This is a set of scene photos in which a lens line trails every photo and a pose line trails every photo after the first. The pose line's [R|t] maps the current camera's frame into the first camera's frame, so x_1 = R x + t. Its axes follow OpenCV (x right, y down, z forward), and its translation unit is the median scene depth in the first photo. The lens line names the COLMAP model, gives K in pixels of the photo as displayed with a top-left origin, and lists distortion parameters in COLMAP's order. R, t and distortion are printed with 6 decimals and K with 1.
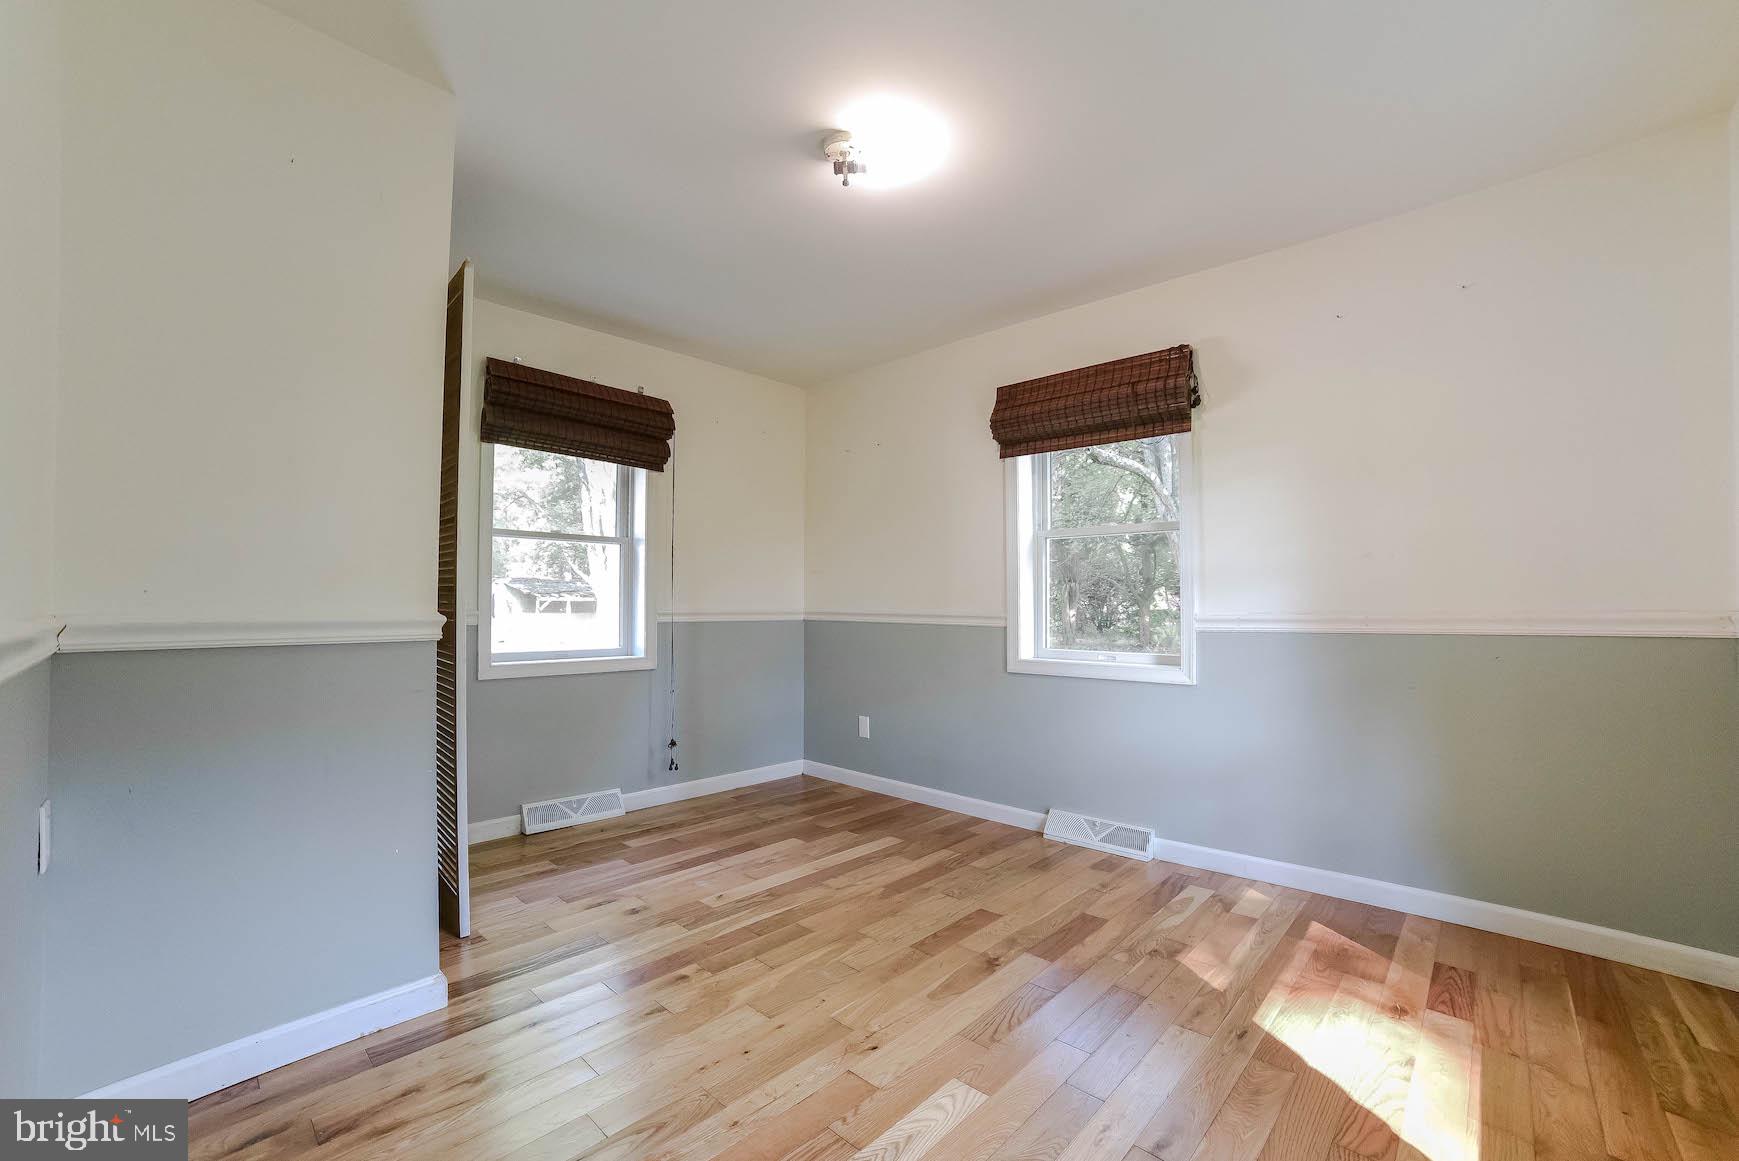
lens RADIAL K [[704.1, 0, 885.9], [0, 704.1, 591.3], [0, 0, 1]] dist [-0.090617, 0.032253]
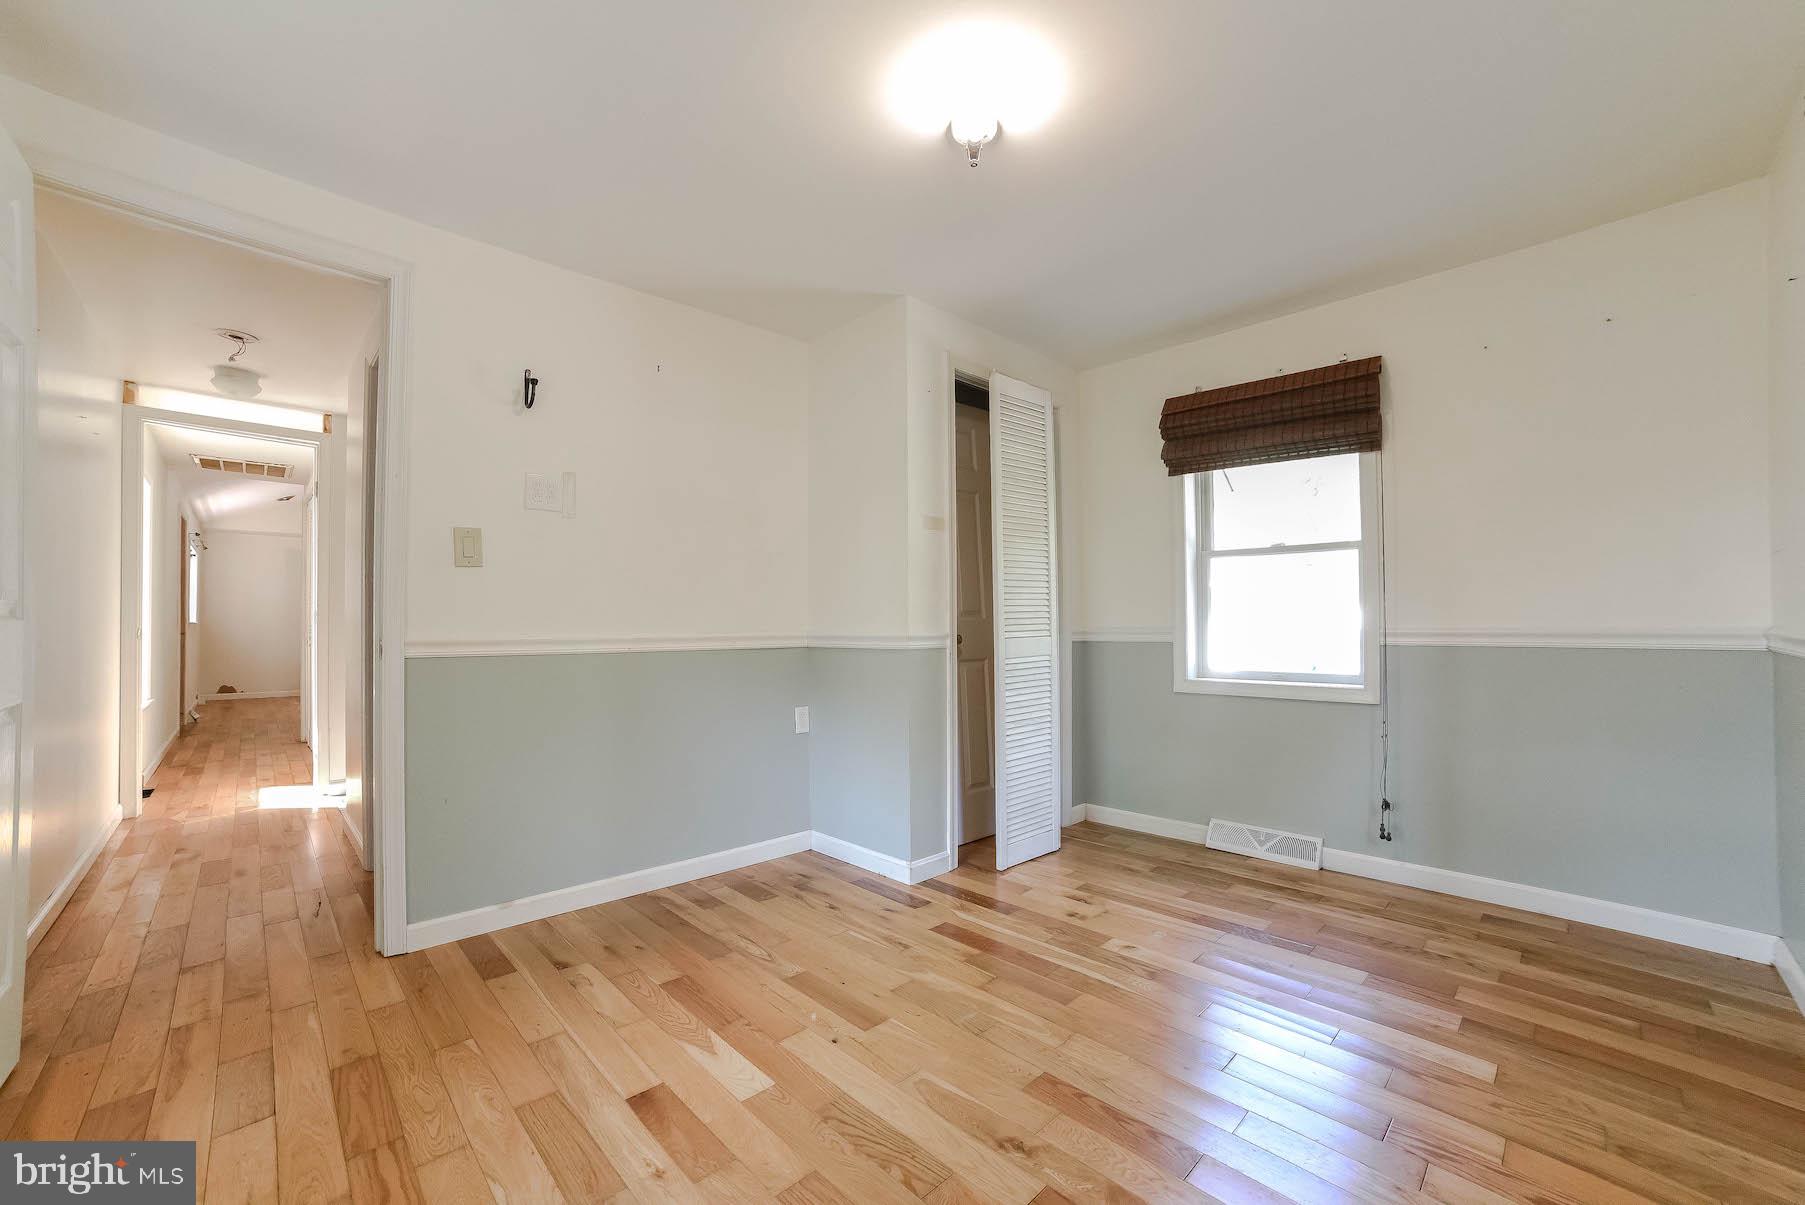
lens RADIAL K [[730.8, 0, 919.5], [0, 730.8, 613.7], [0, 0, 1]] dist [-0.090617, 0.032253]
pose [[-0.048997, -0.008258, -0.998765, 0.536025], [0.027395, 0.999579, -0.009608, 0.002952], [0.998423, -0.027832, -0.048750, 0.583593]]
